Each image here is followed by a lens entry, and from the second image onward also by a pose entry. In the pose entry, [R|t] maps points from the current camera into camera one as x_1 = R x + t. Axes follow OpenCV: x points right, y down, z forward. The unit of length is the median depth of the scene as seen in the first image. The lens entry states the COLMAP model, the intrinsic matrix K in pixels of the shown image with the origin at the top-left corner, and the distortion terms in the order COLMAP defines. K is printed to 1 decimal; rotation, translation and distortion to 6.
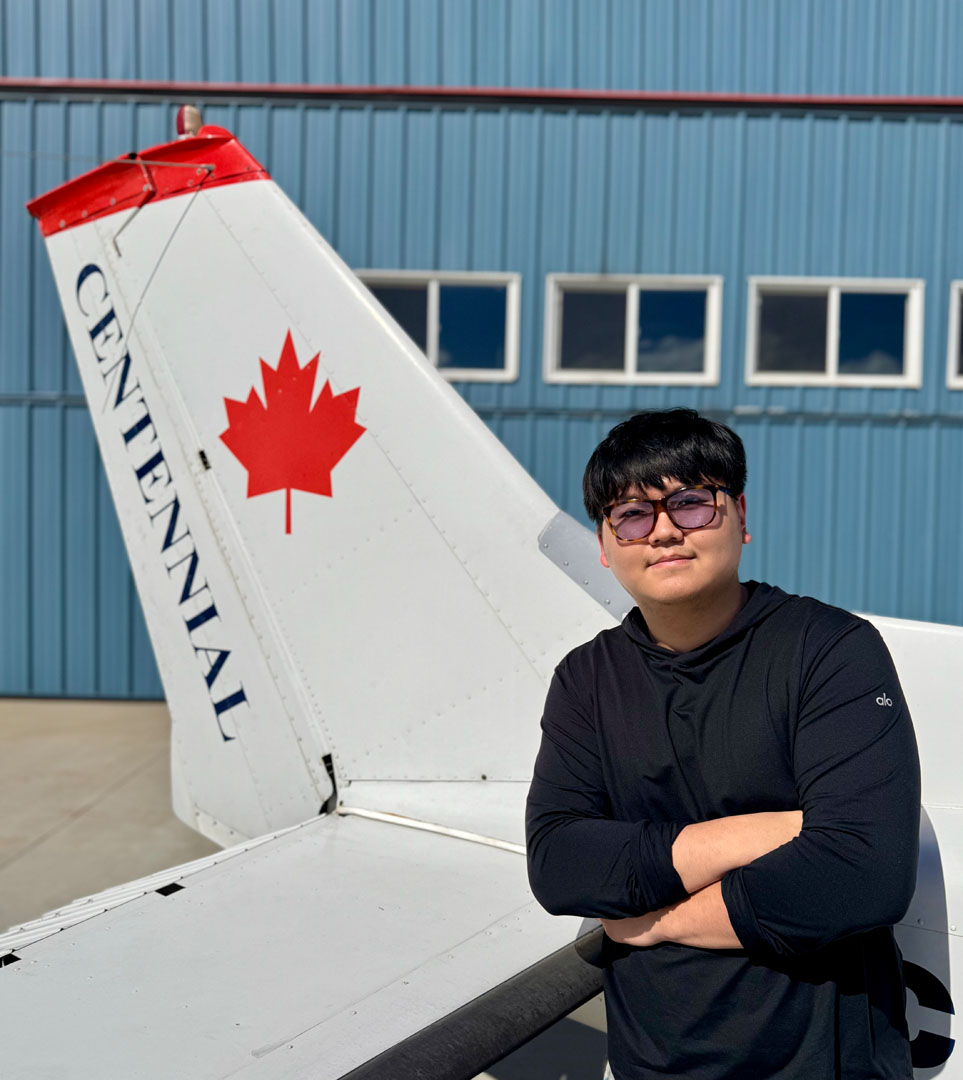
lens RADIAL K [[854.1, 0, 508.6], [0, 854.1, 576.0], [0, 0, 1]] dist [0.036369, -0.040873]
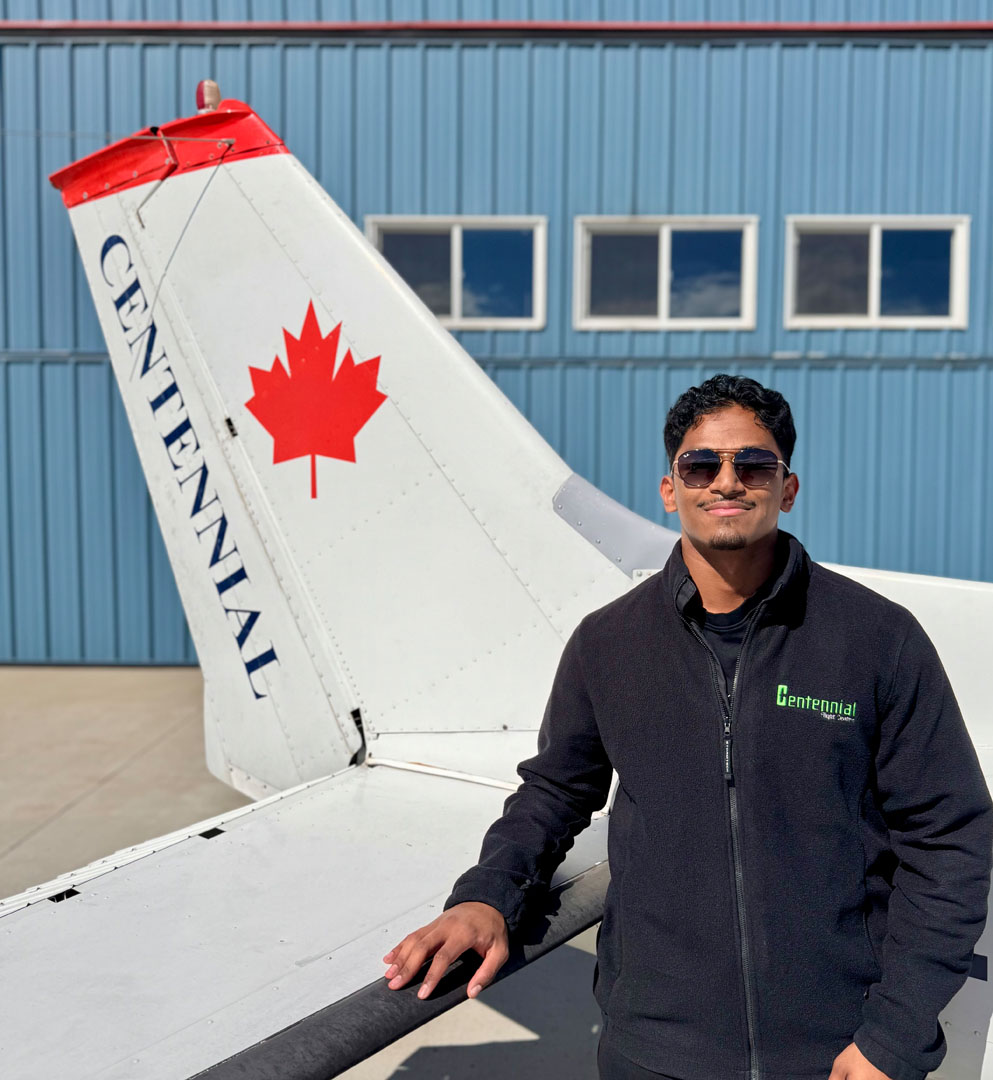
lens RADIAL K [[920.8, 0, 543.6], [0, 920.8, 550.6], [0, 0, 1]] dist [0.026810, -0.034144]
pose [[0.999876, -0.015326, -0.003721, 0.021383], [0.015403, 0.999645, 0.021744, -0.005214], [0.003386, -0.021799, 0.999757, -0.105195]]
